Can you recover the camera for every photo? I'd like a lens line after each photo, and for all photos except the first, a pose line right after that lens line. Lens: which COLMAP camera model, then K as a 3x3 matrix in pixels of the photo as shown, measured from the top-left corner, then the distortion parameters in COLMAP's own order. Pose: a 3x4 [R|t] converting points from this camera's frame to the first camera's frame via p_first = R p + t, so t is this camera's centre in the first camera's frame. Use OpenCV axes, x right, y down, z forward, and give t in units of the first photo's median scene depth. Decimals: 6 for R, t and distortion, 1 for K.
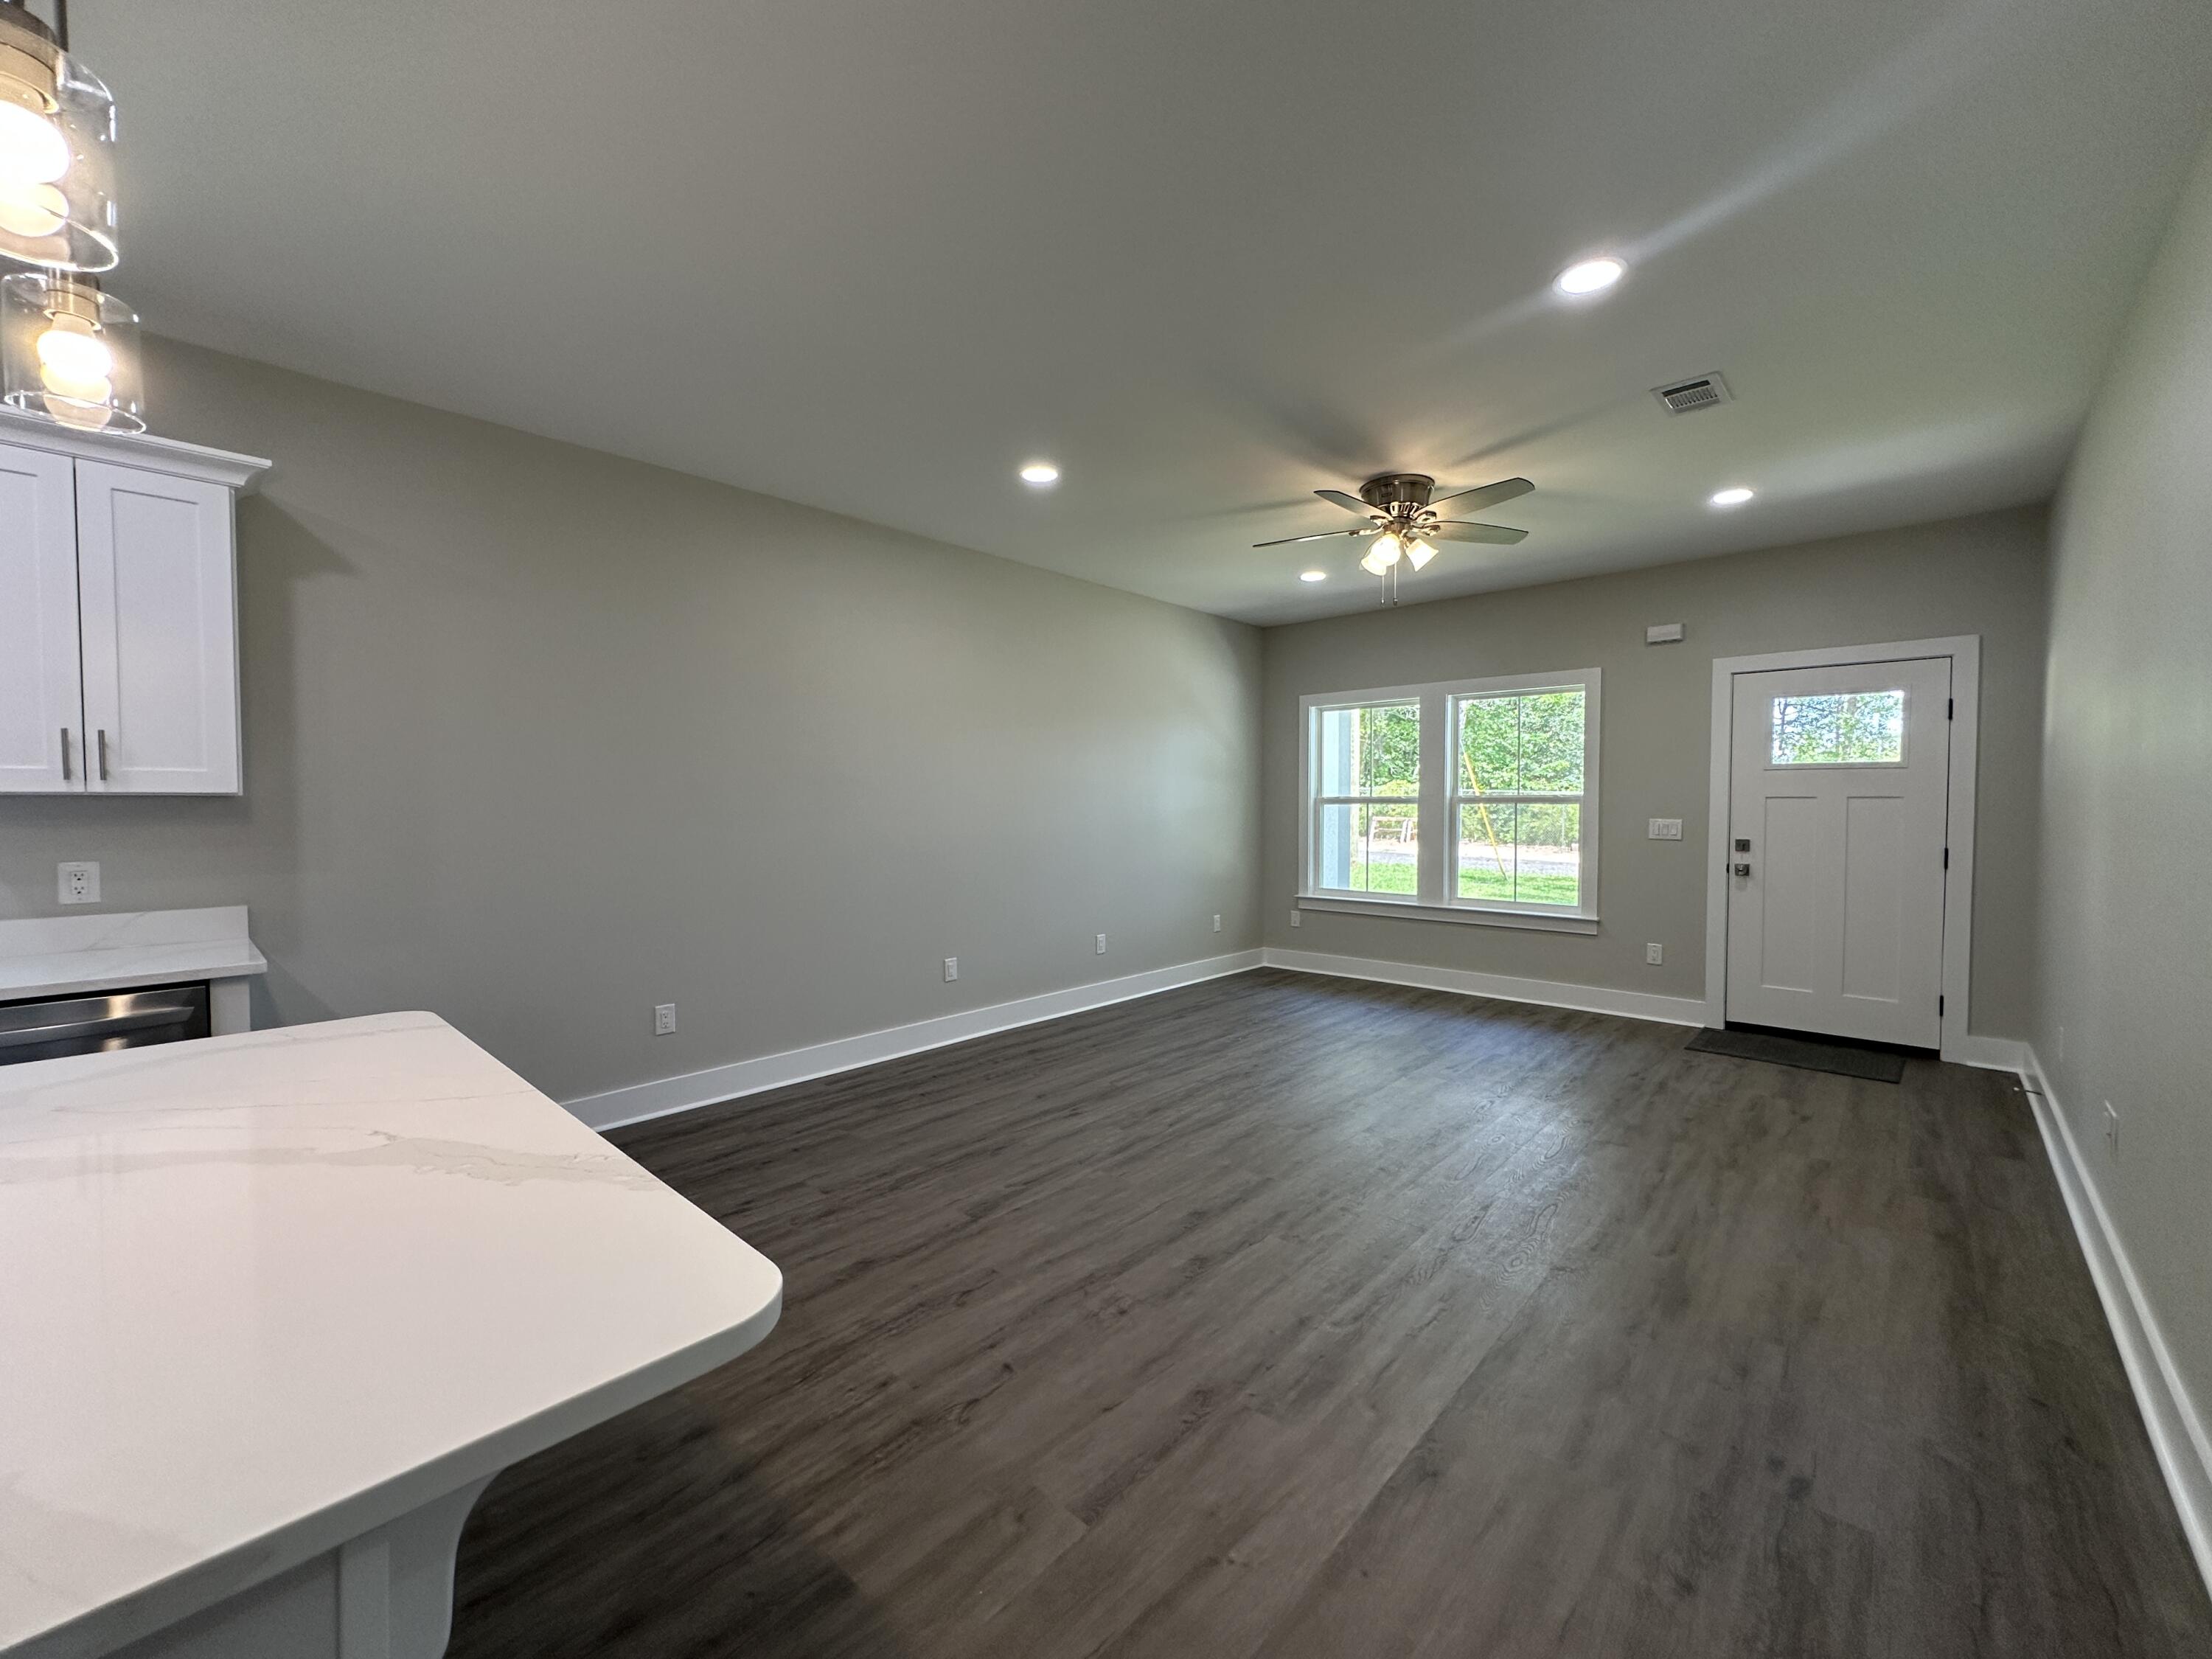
lens RADIAL K [[883.8, 0, 1105.3], [0, 883.8, 828.1], [0, 0, 1]] dist [-0.001657, 0.000288]
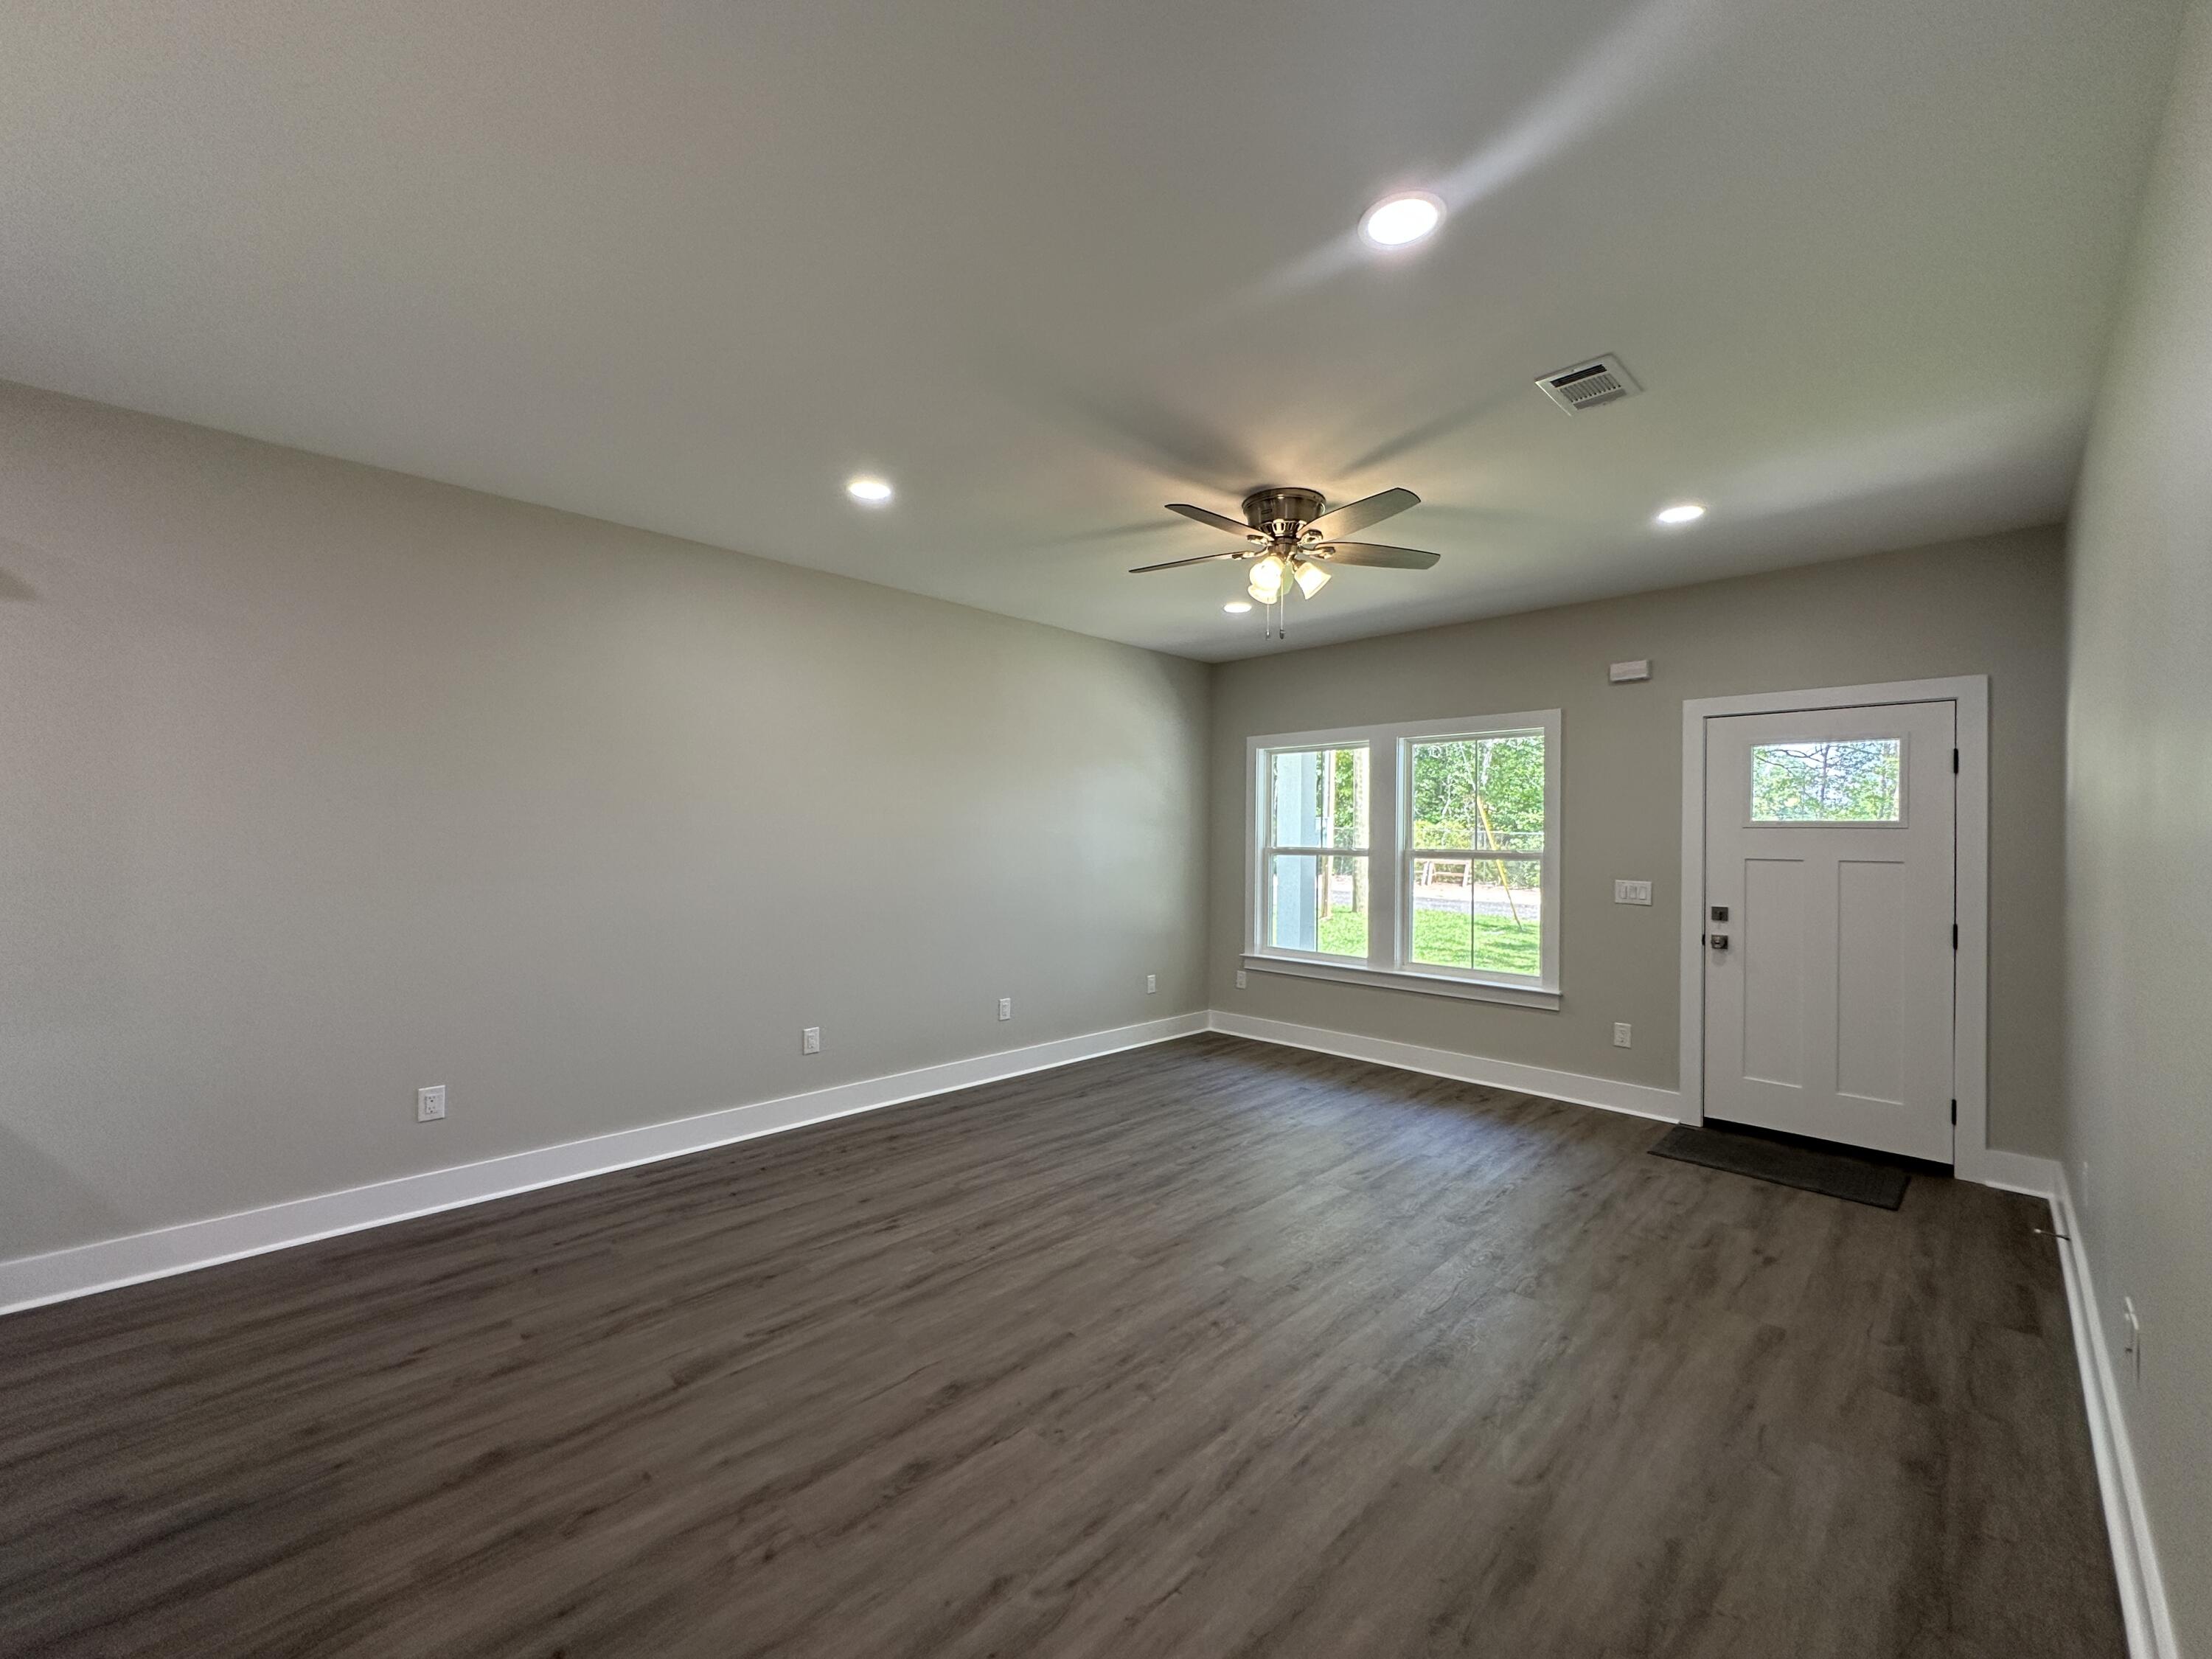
lens RADIAL K [[883.8, 0, 1105.3], [0, 883.8, 828.1], [0, 0, 1]] dist [-0.001657, 0.000288]
pose [[0.999157, 0.011018, -0.039535, 0.181377], [-0.012566, 0.999155, -0.039138, -0.027629], [0.039071, 0.039602, 0.998451, 0.126766]]
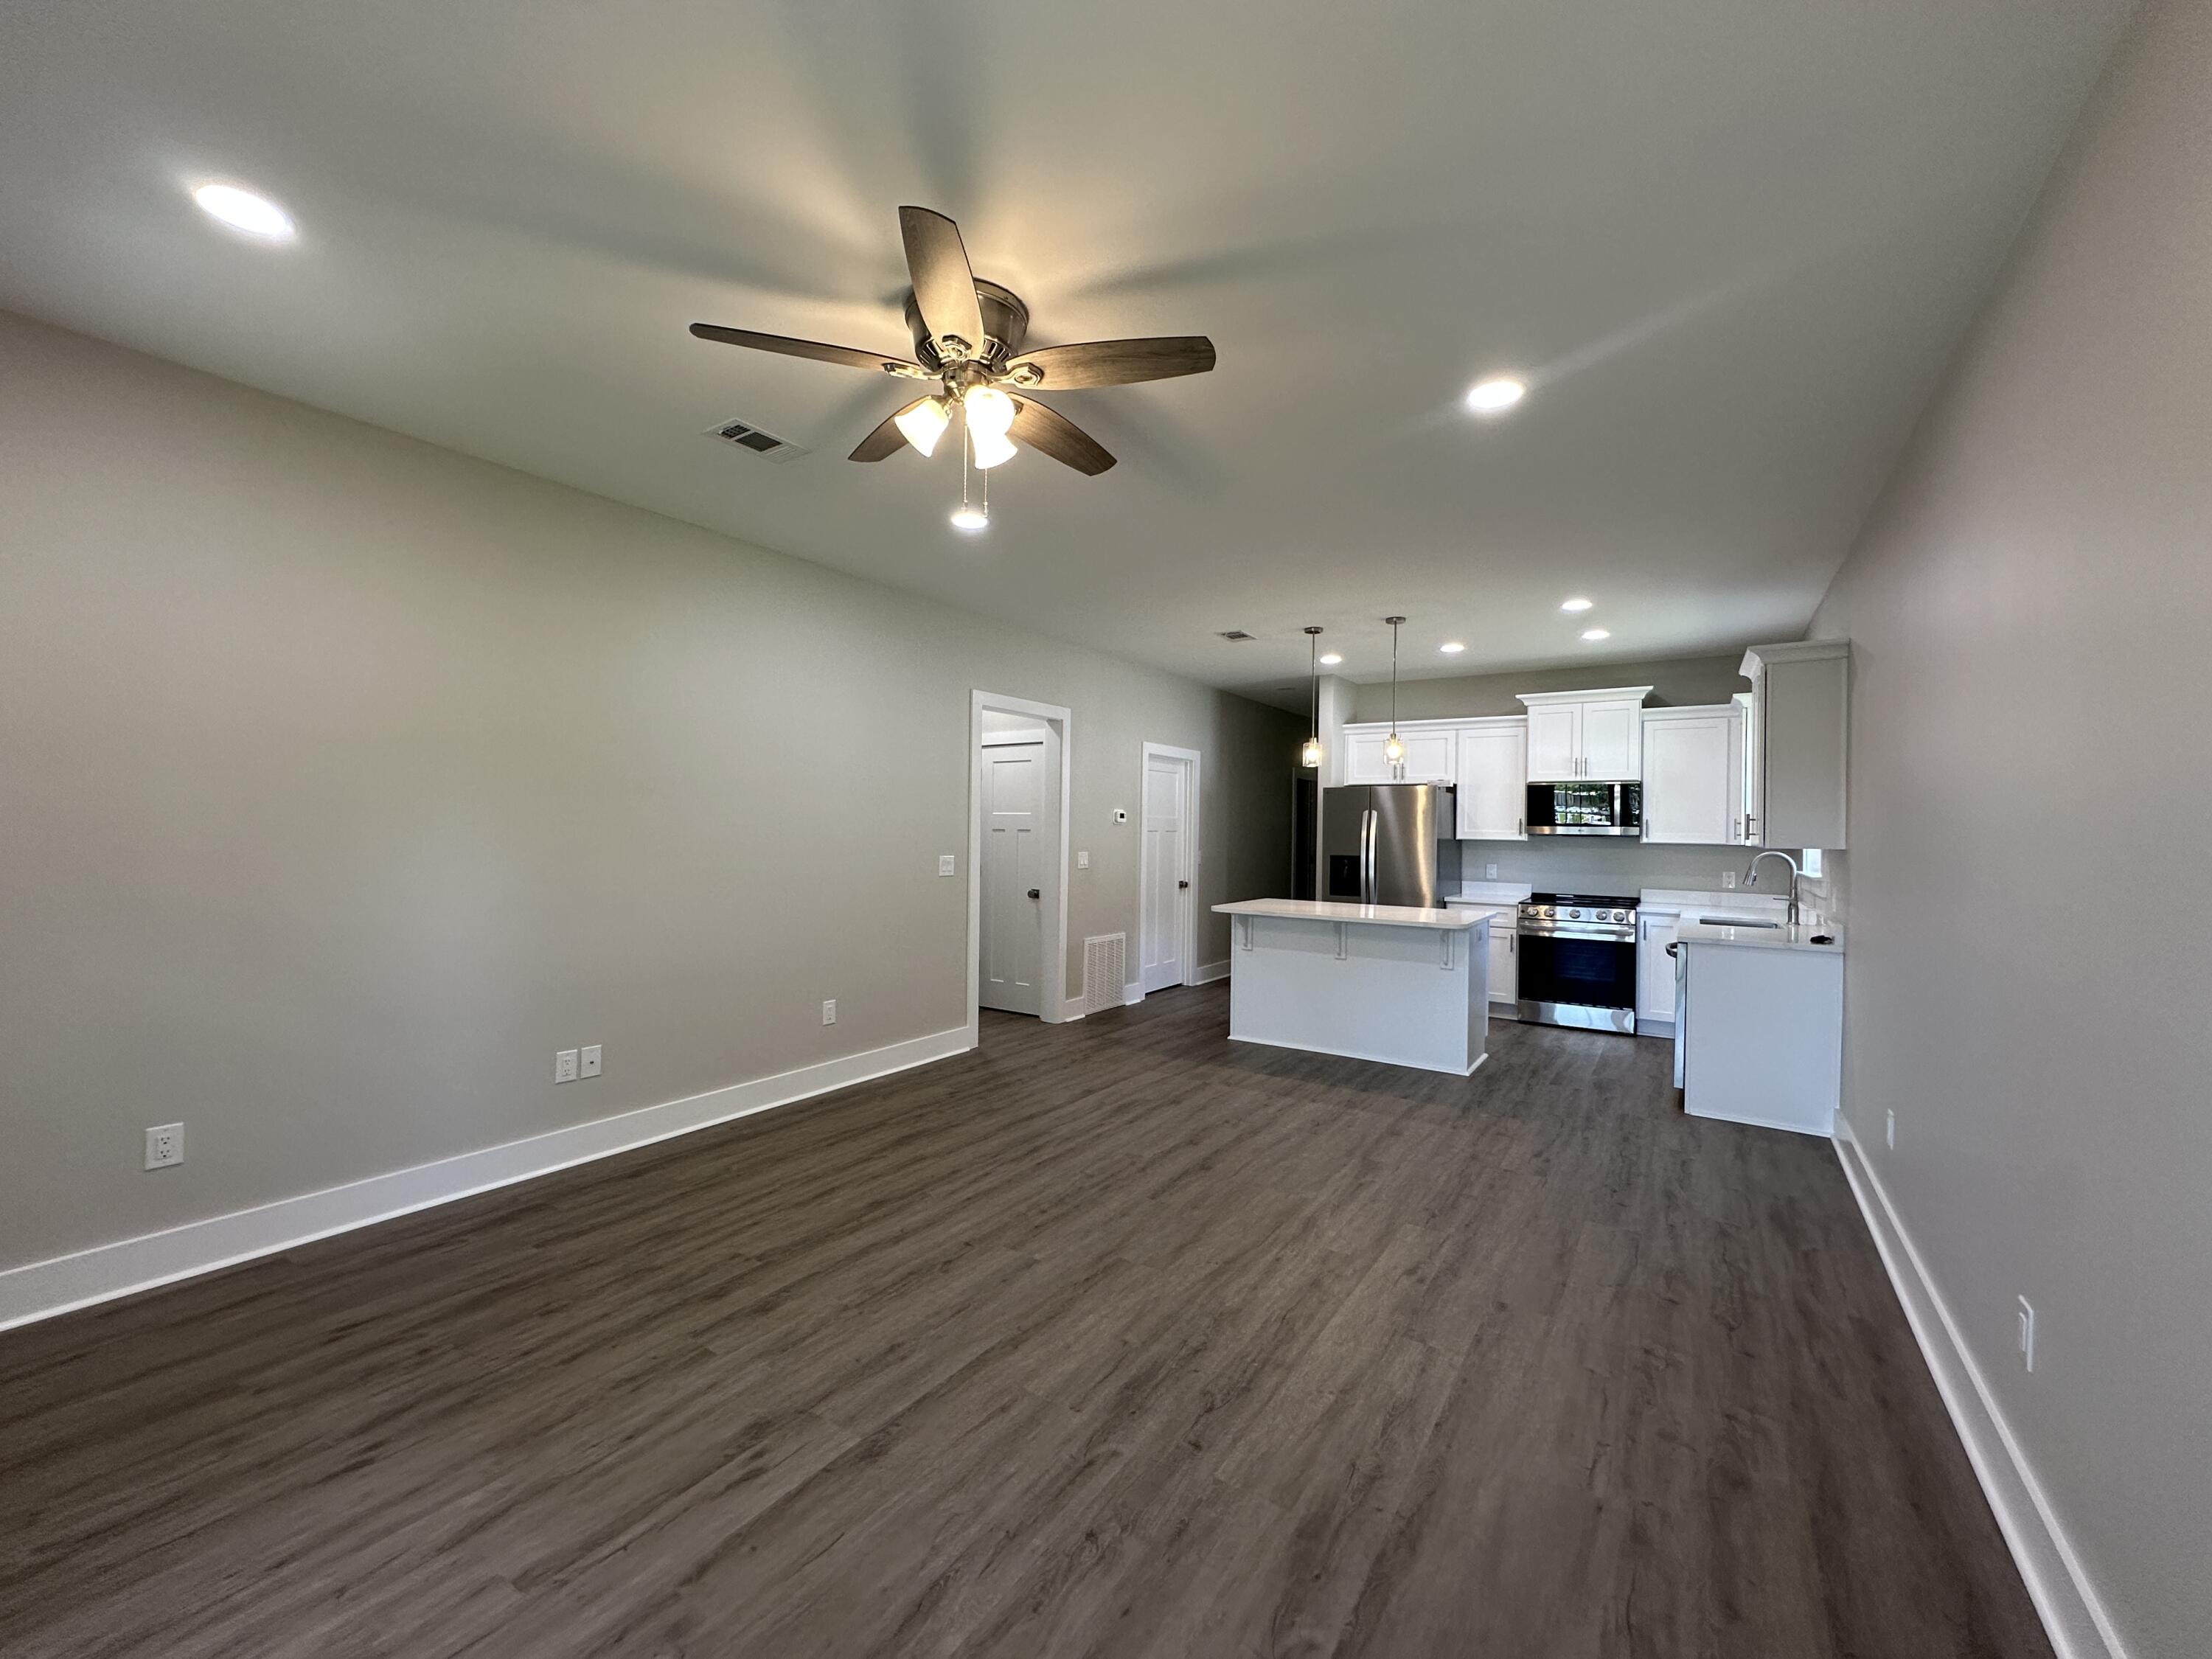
lens RADIAL K [[883.8, 0, 1105.3], [0, 883.8, 828.1], [0, 0, 1]] dist [-0.001657, 0.000288]
pose [[-0.987904, -0.015432, -0.154297, 0.307541], [-0.020301, 0.999343, 0.030034, -0.061463], [0.153732, 0.032803, -0.987568, 1.510151]]
